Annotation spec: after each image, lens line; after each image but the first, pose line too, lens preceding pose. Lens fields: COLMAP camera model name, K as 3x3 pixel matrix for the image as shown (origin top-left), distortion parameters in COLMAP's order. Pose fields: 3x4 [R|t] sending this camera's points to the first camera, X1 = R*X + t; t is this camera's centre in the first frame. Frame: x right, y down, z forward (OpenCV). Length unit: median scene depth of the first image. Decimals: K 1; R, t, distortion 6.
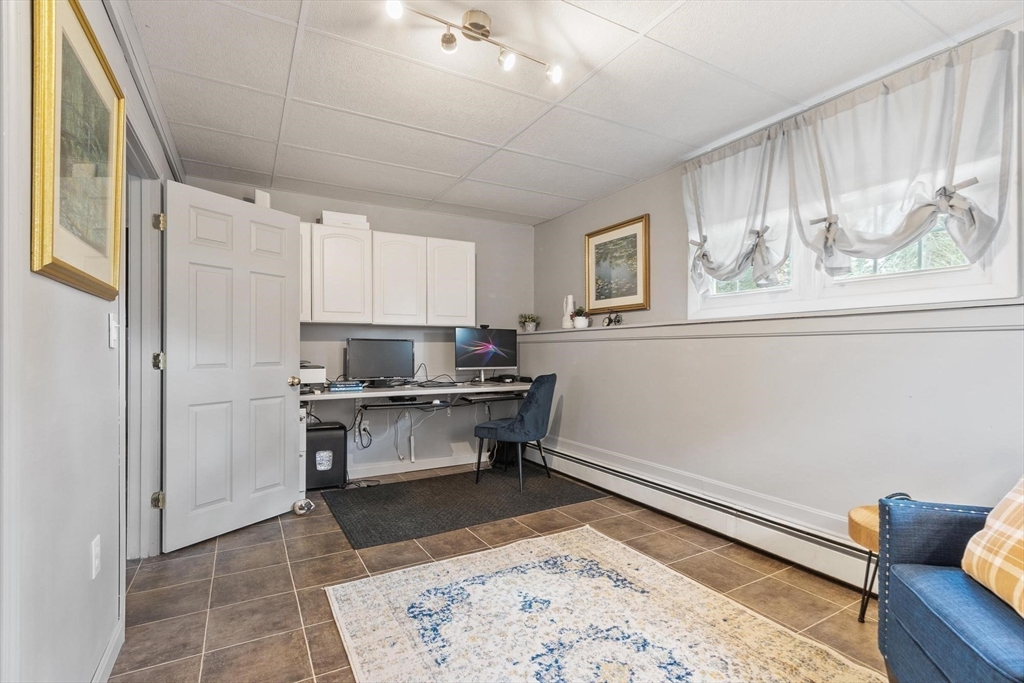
lens RADIAL K [[468.5, 0, 510.4], [0, 468.5, 340.5], [0, 0, 1]] dist [0.002796, -0.001767]
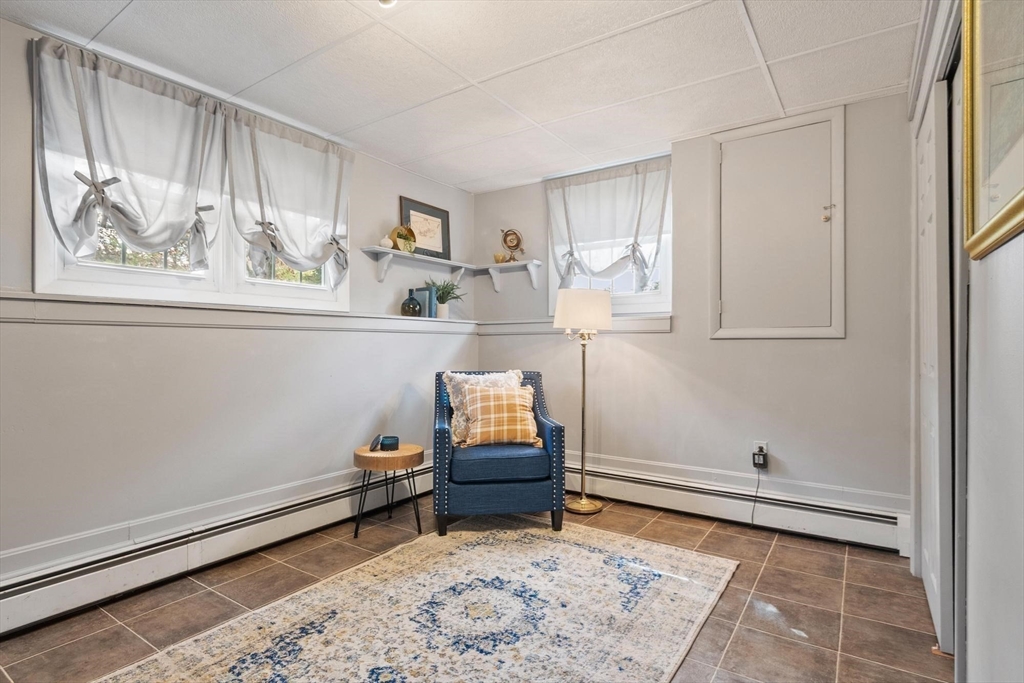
lens RADIAL K [[521.9, 0, 504.2], [0, 521.9, 344.3], [0, 0, 1]] dist [0.003436, 0.000516]
pose [[-0.437153, 0.004438, 0.899376, -0.748202], [-0.015714, 0.999797, -0.012572, 0.032432], [-0.899250, -0.019628, -0.436994, 1.142568]]
